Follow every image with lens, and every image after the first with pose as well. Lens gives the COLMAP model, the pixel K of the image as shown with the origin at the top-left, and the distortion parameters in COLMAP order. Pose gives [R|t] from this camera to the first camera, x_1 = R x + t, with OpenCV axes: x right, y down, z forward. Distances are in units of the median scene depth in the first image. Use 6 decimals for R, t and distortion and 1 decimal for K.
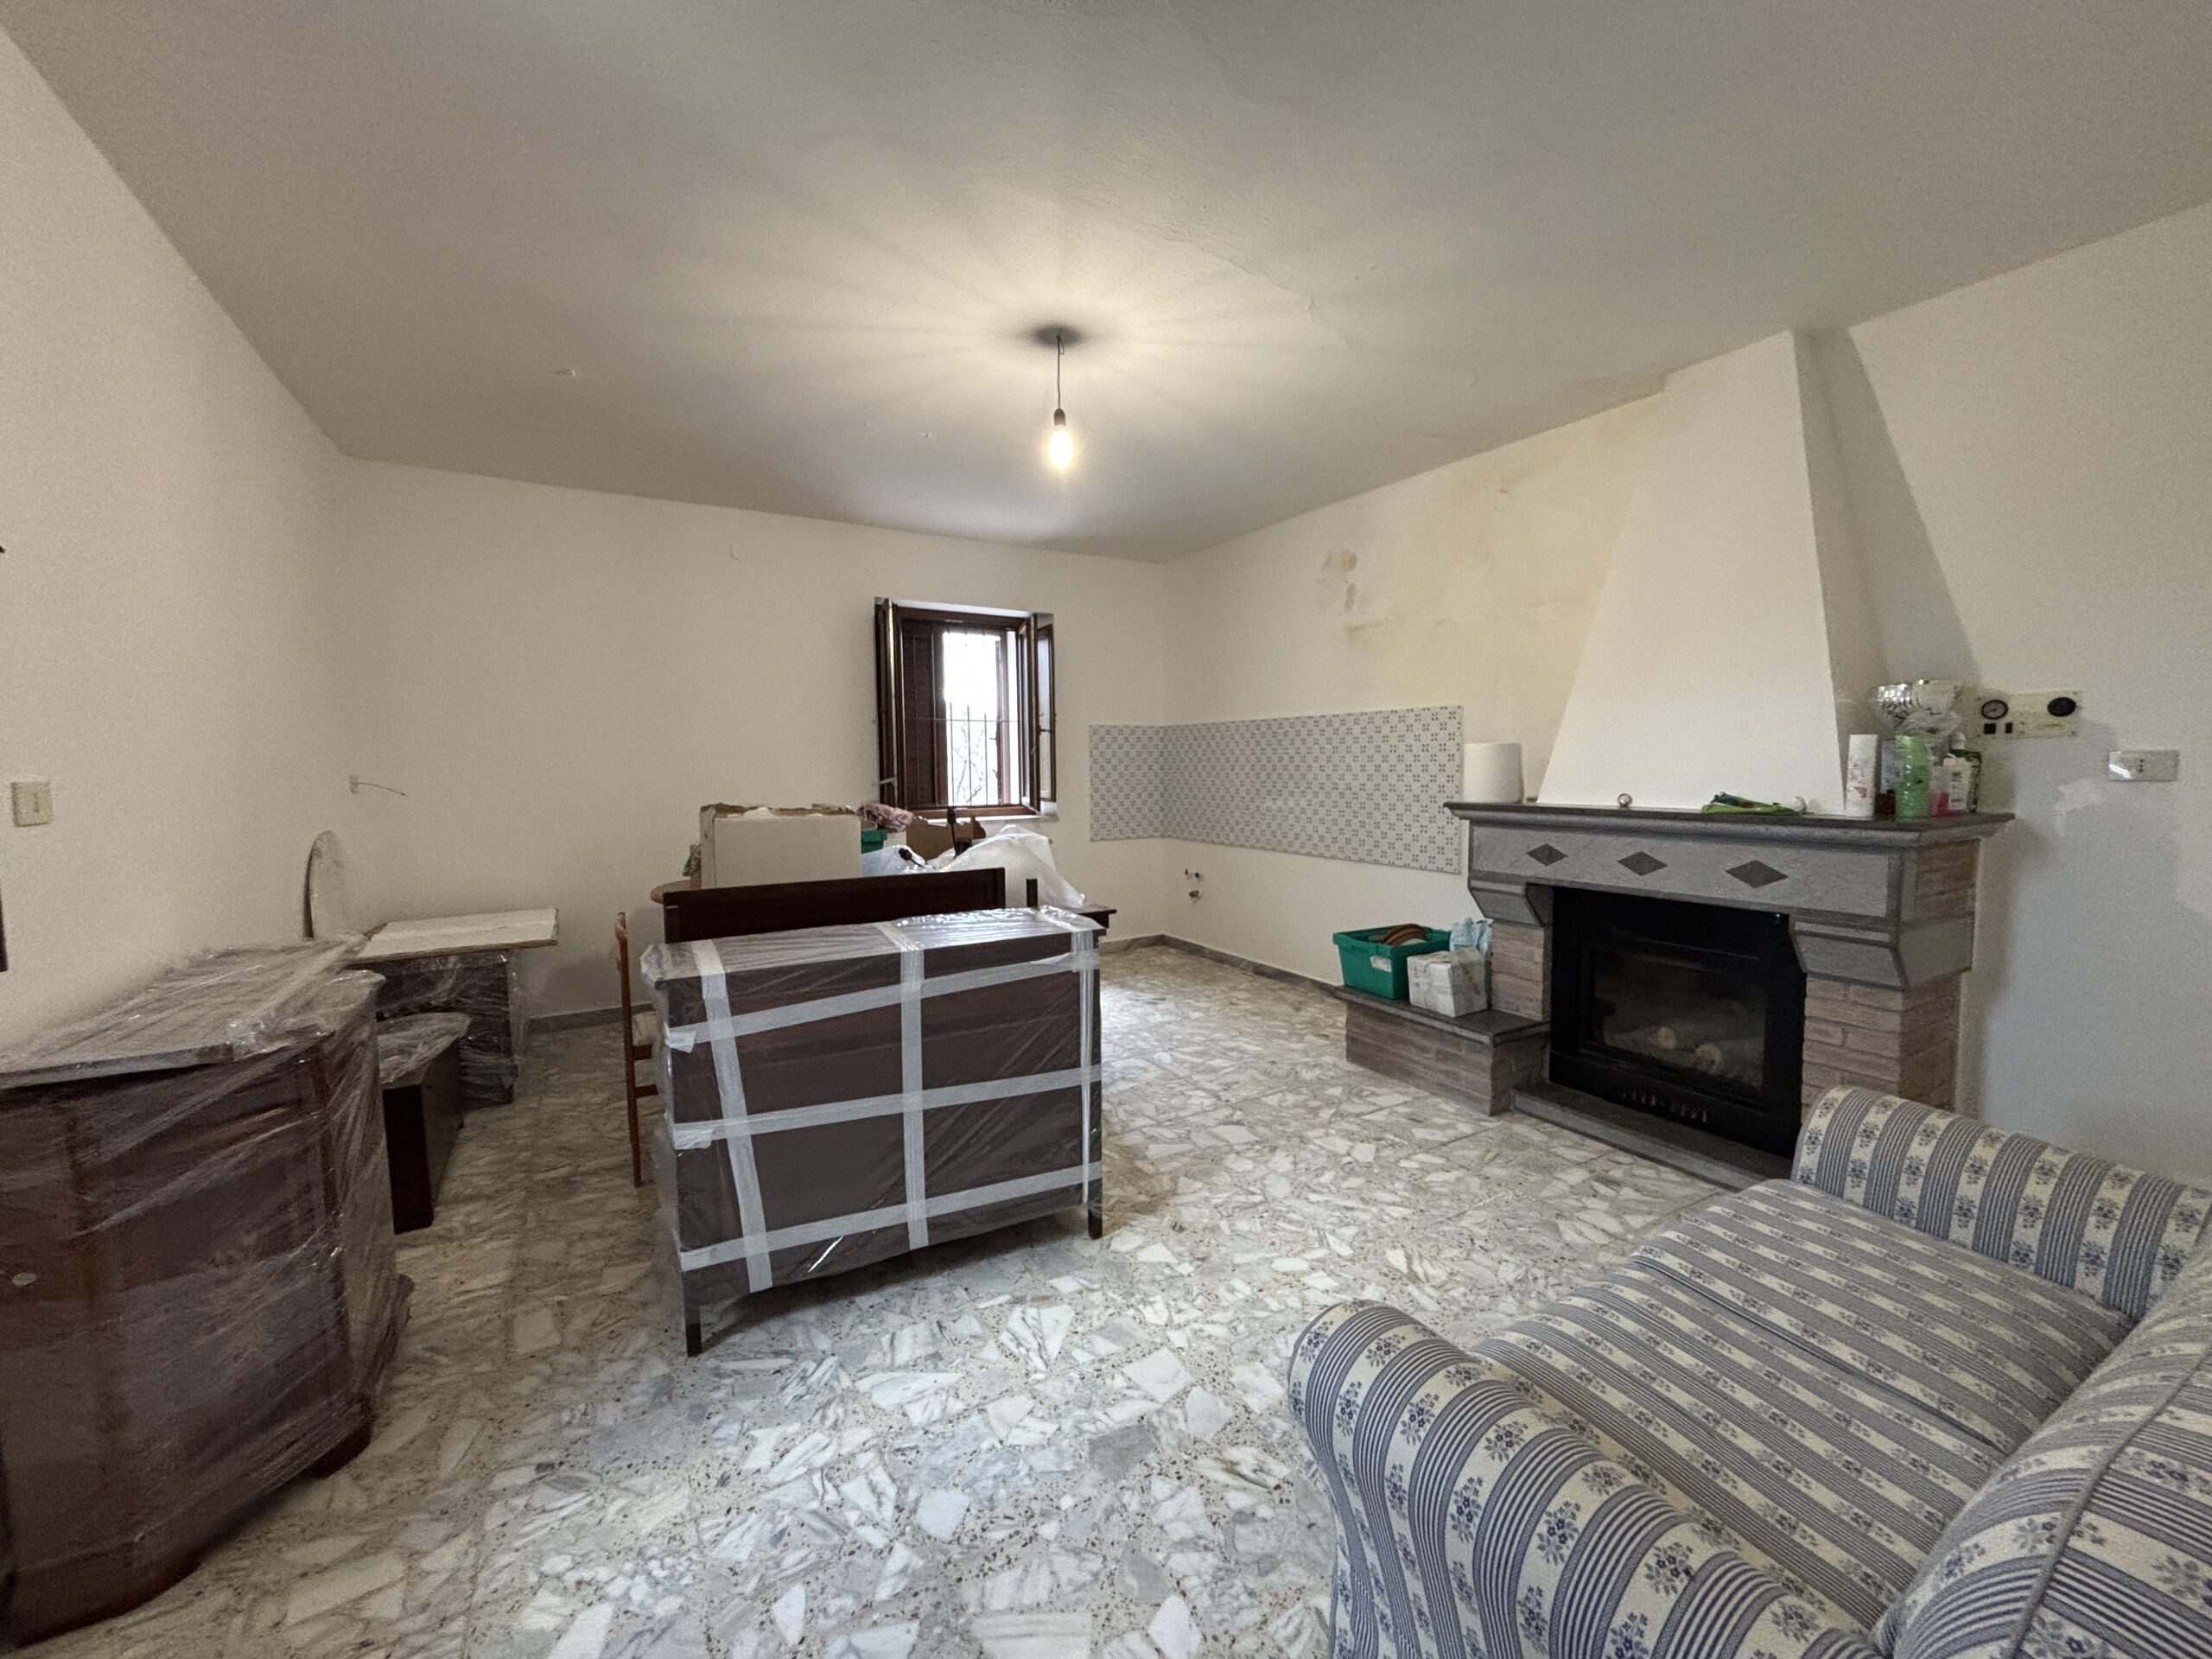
lens RADIAL K [[888.8, 0, 1102.4], [0, 888.8, 815.6], [0, 0, 1]] dist [0.005443, -0.004304]
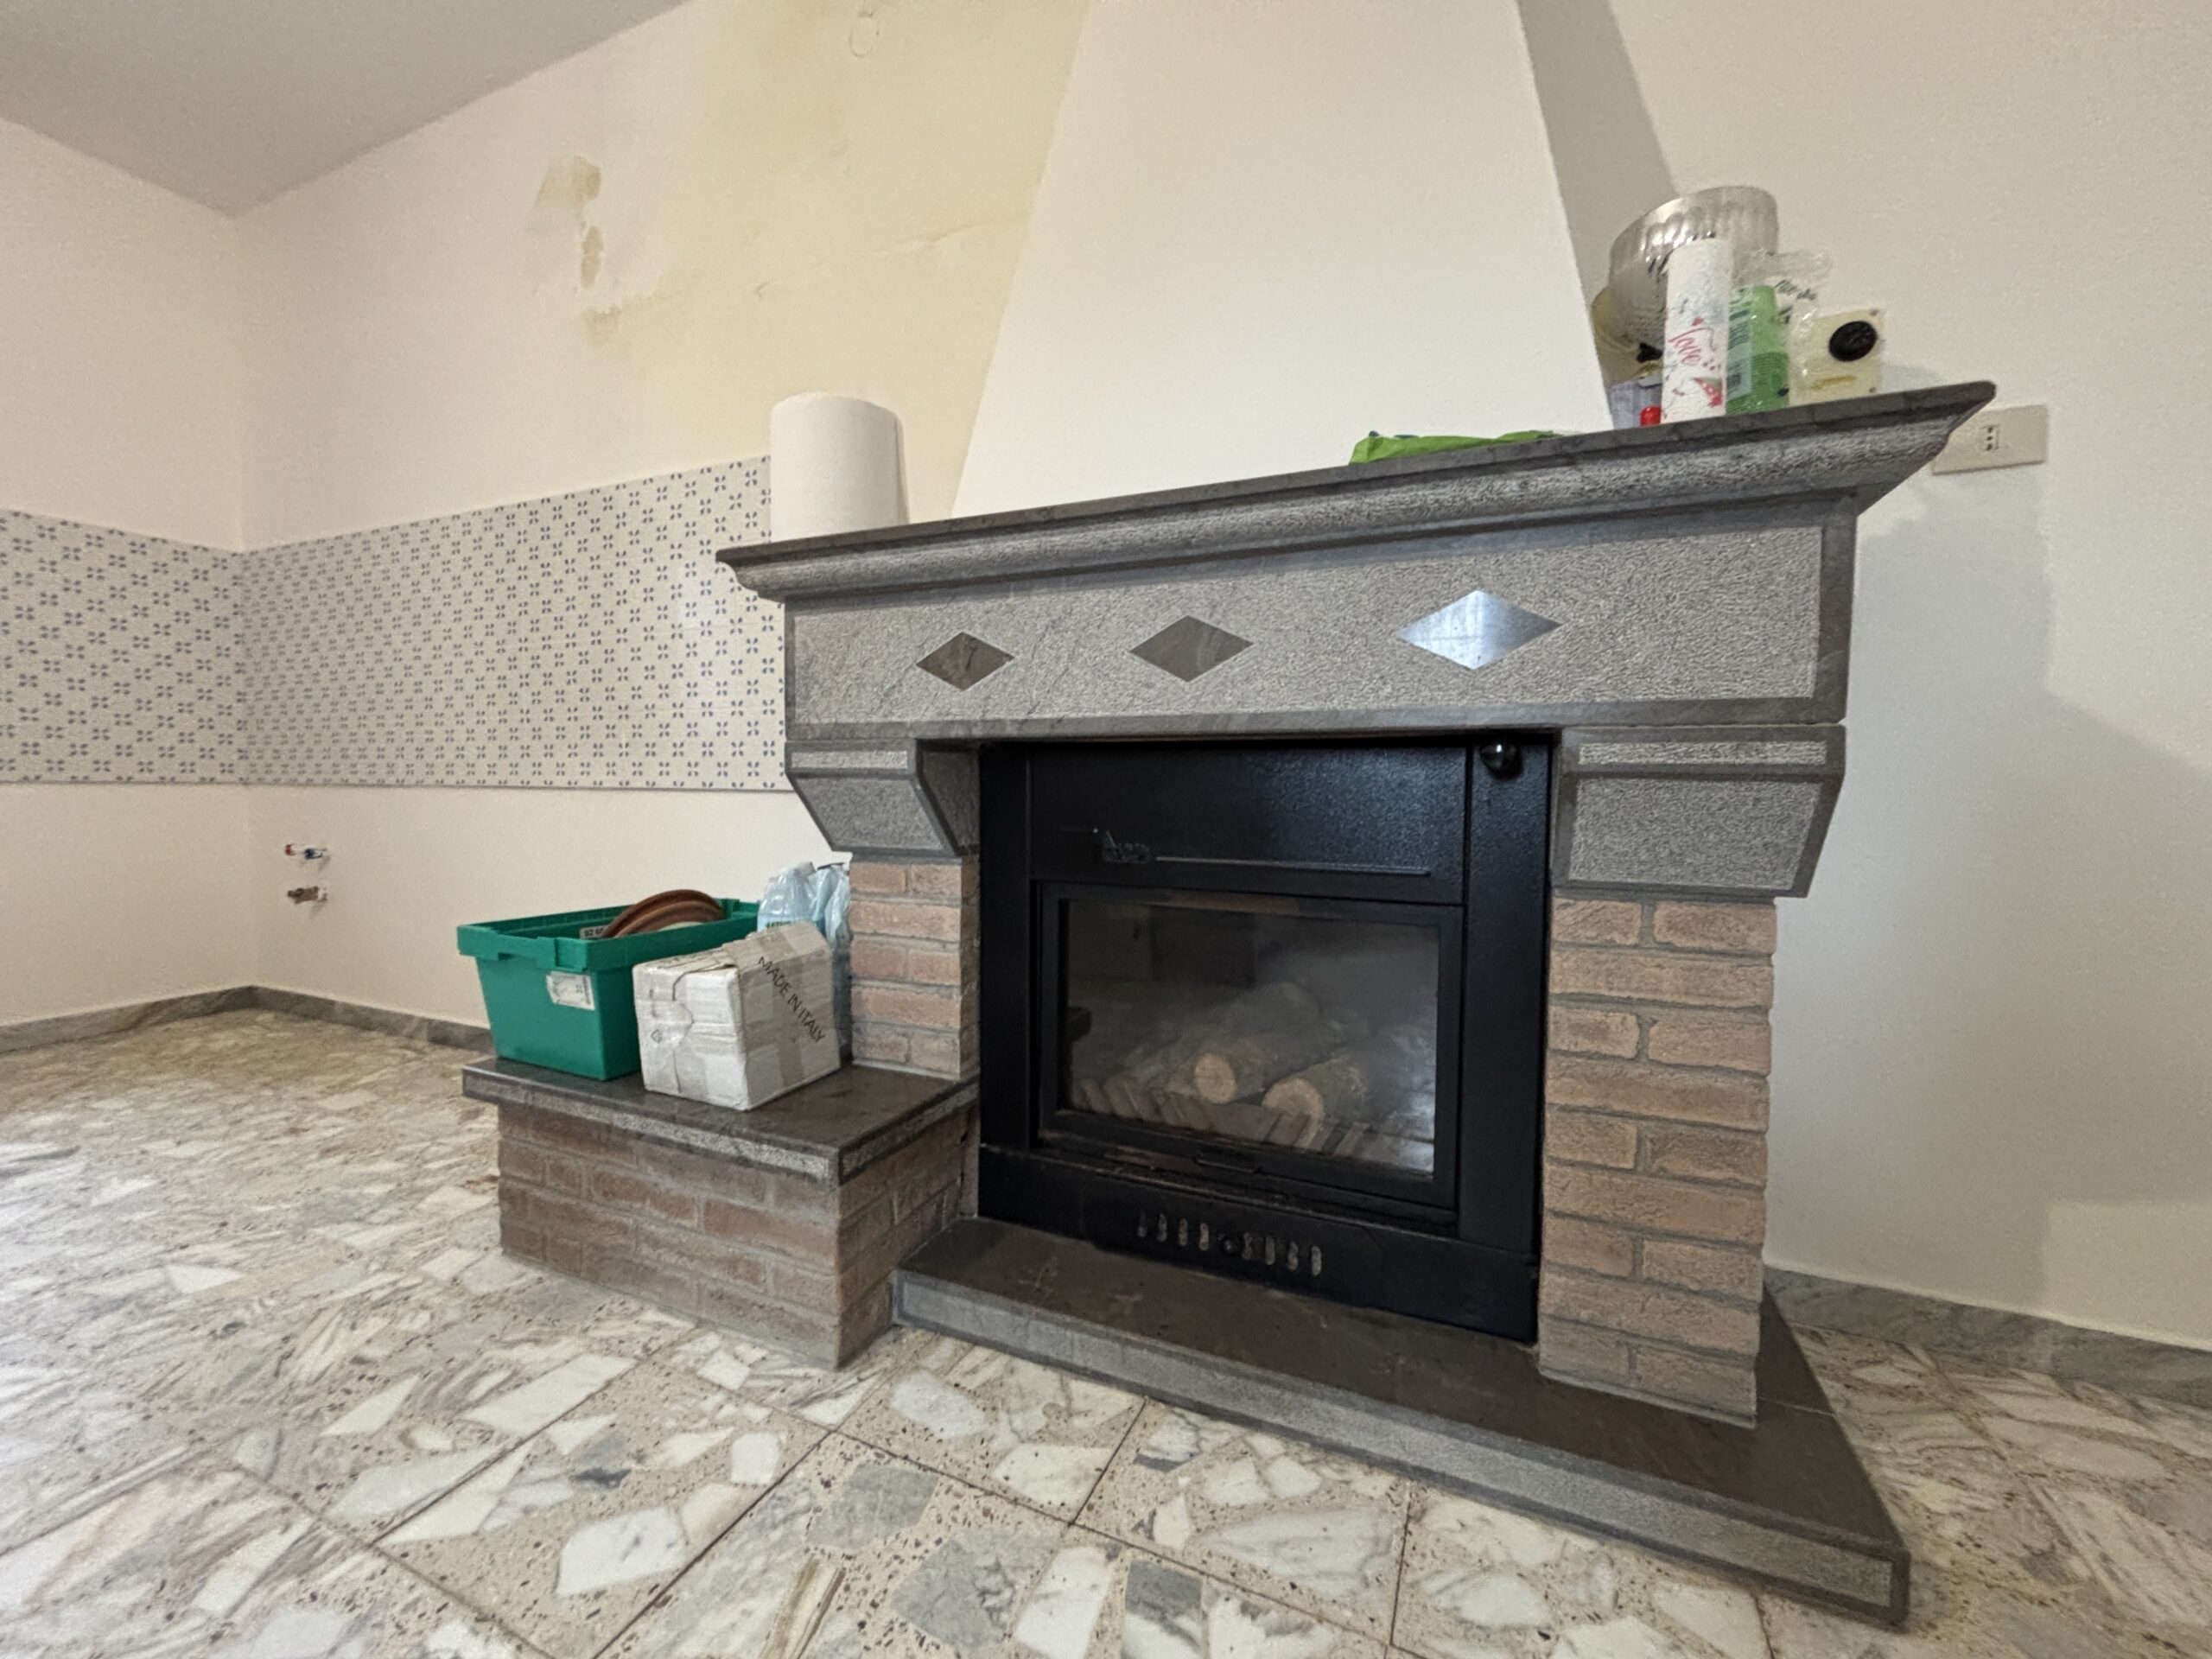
lens RADIAL K [[888.8, 0, 1115.2], [0, 888.8, 829.9], [0, 0, 1]] dist [0.005443, -0.004304]
pose [[0.804934, -0.013971, 0.593200, 0.301009], [0.020997, 0.999767, -0.004945, 0.114403], [-0.592993, 0.016436, 0.805040, 0.608752]]
